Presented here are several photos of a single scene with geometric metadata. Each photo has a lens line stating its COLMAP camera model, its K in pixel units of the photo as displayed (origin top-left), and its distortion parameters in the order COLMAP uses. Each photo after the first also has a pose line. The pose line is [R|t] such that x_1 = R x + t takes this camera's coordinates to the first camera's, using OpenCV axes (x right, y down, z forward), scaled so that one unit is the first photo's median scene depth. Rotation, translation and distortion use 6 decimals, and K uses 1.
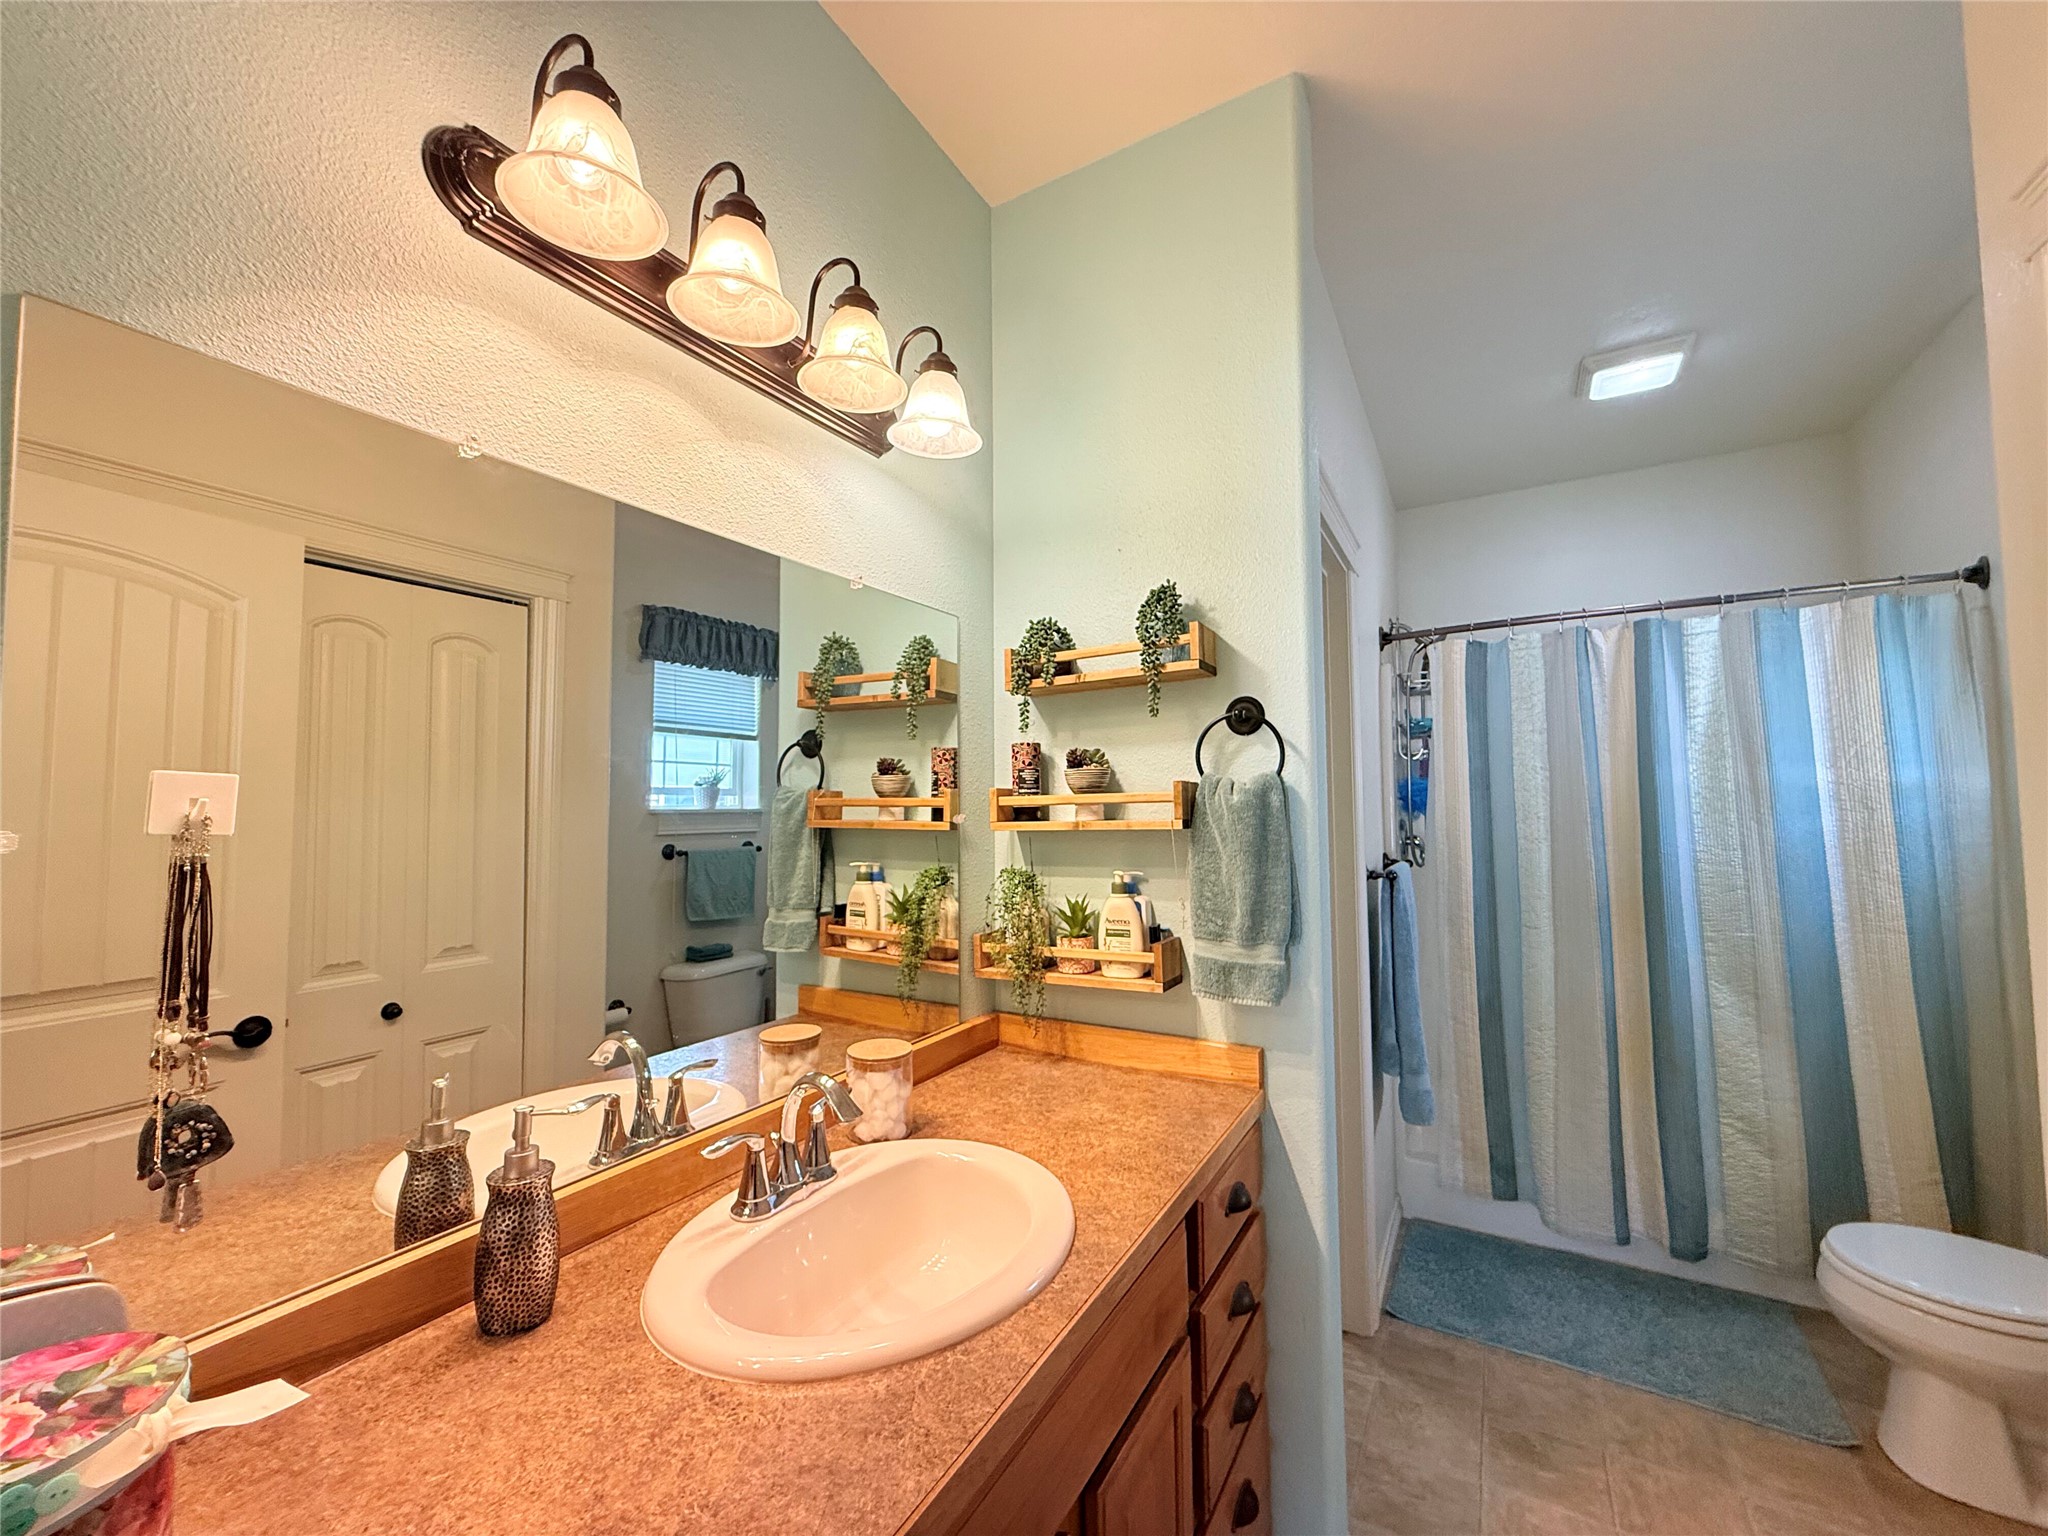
lens RADIAL K [[819.2, 0, 1015.3], [0, 819.2, 766.8], [0, 0, 1]] dist [0.000824, -0.000107]
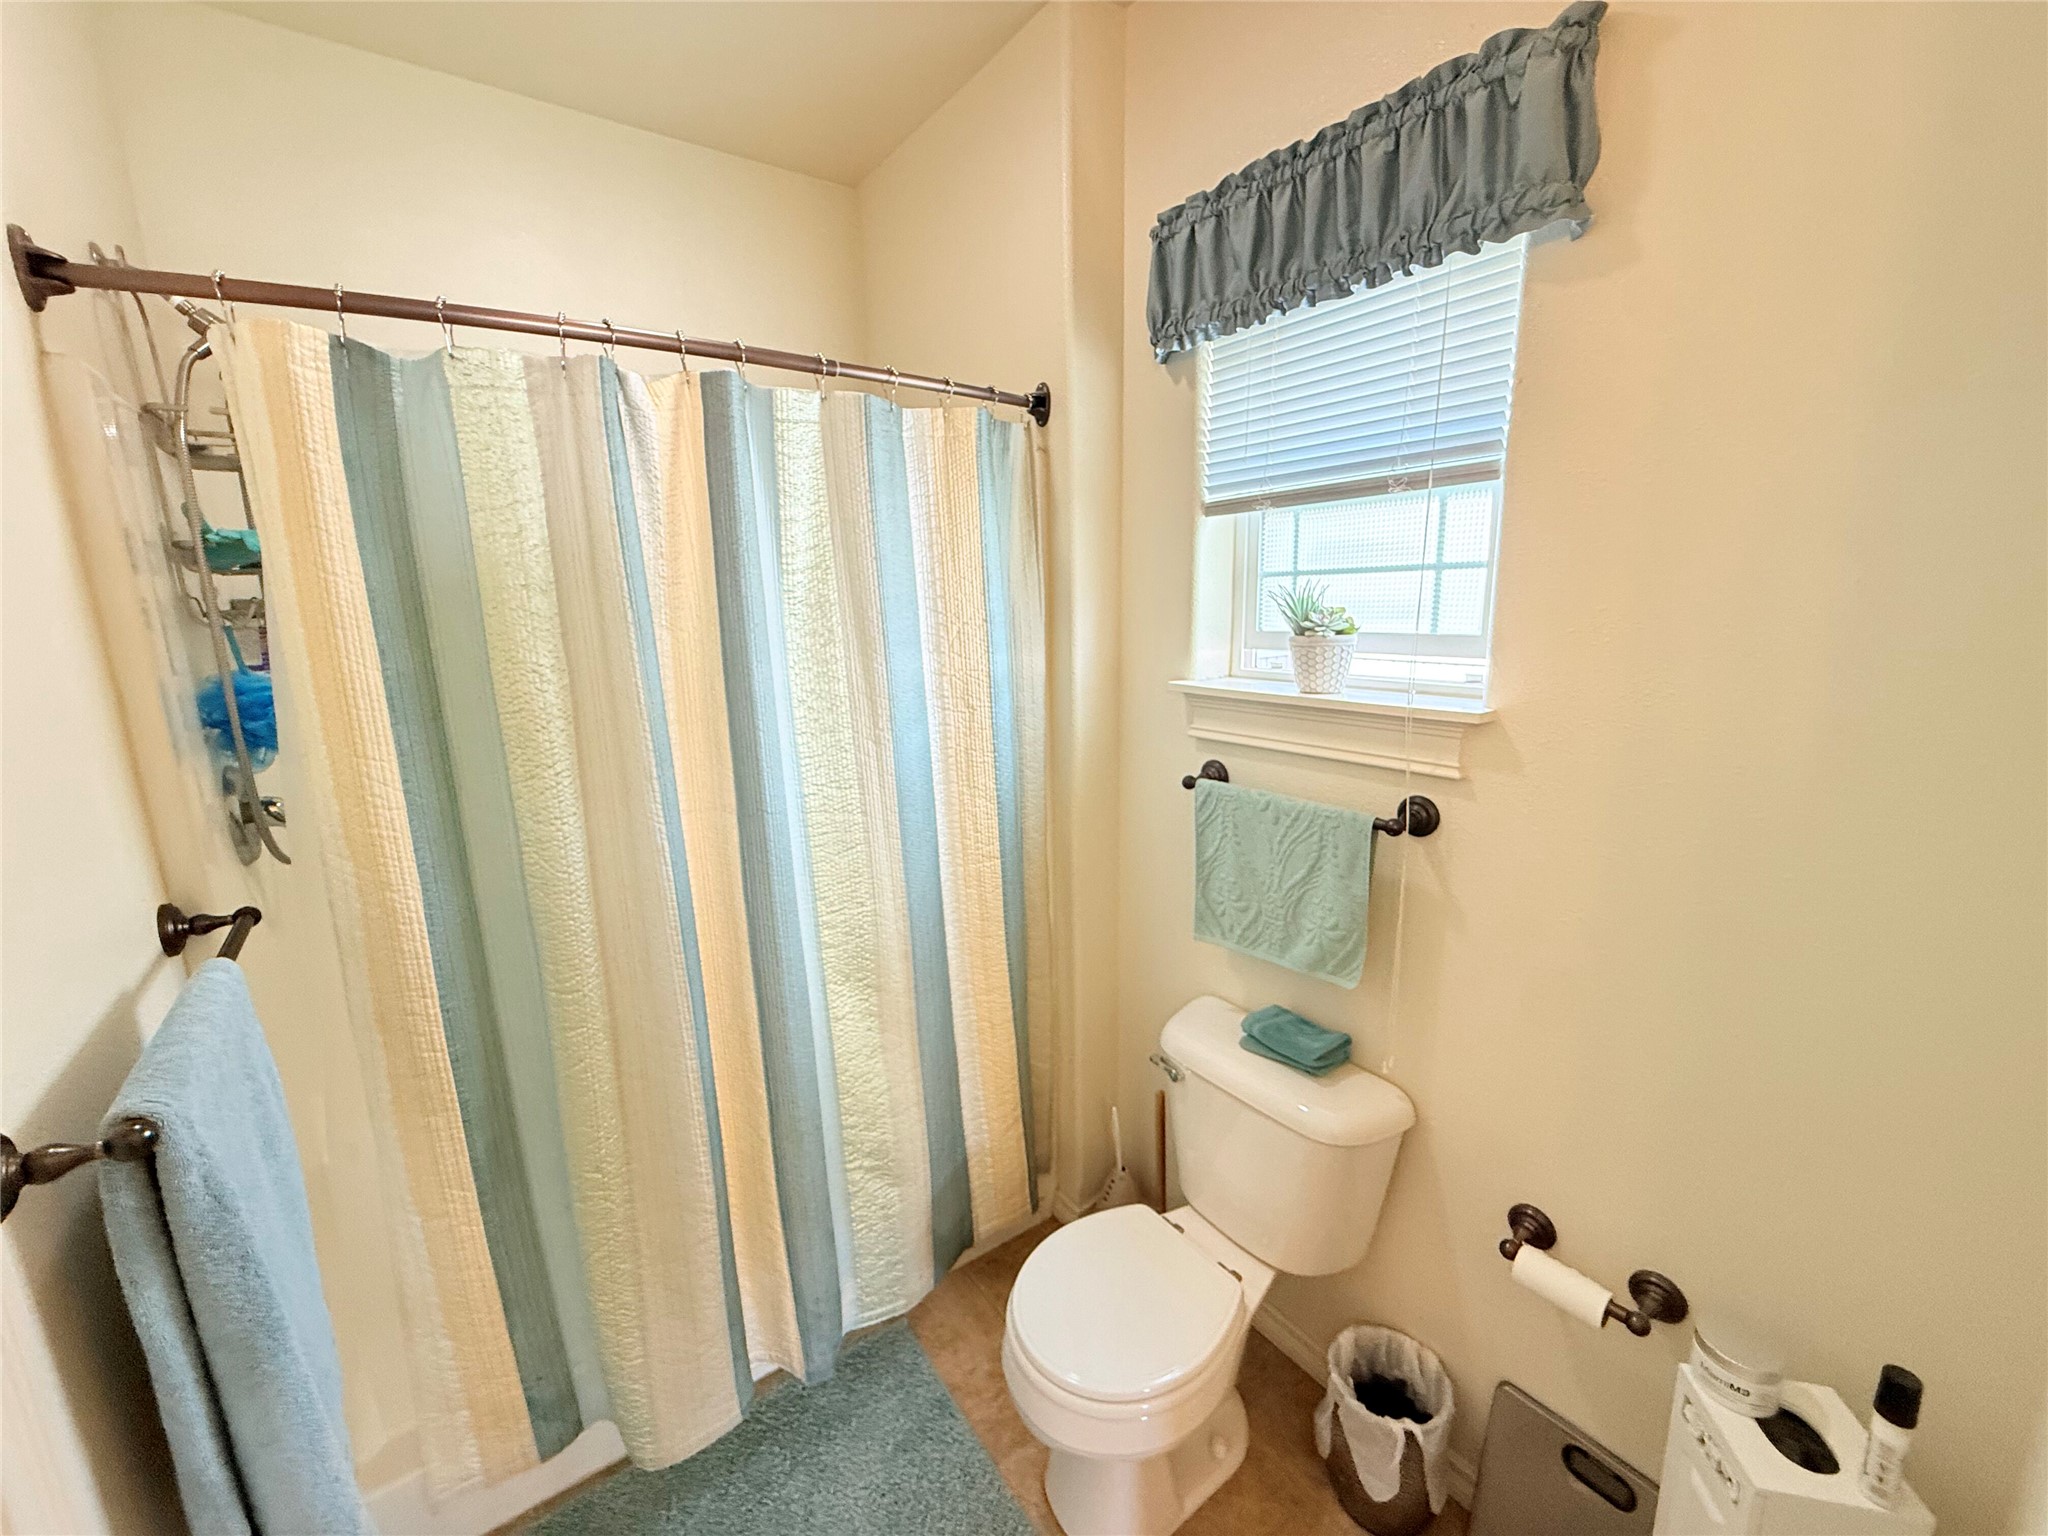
lens RADIAL K [[819.2, 0, 1015.3], [0, 819.2, 766.8], [0, 0, 1]] dist [0.000824, -0.000107]
pose [[0.399163, -0.189367, 0.897112, 0.345006], [-0.027813, 0.975488, 0.218287, -0.057881], [-0.916458, -0.112083, 0.384112, 0.621702]]
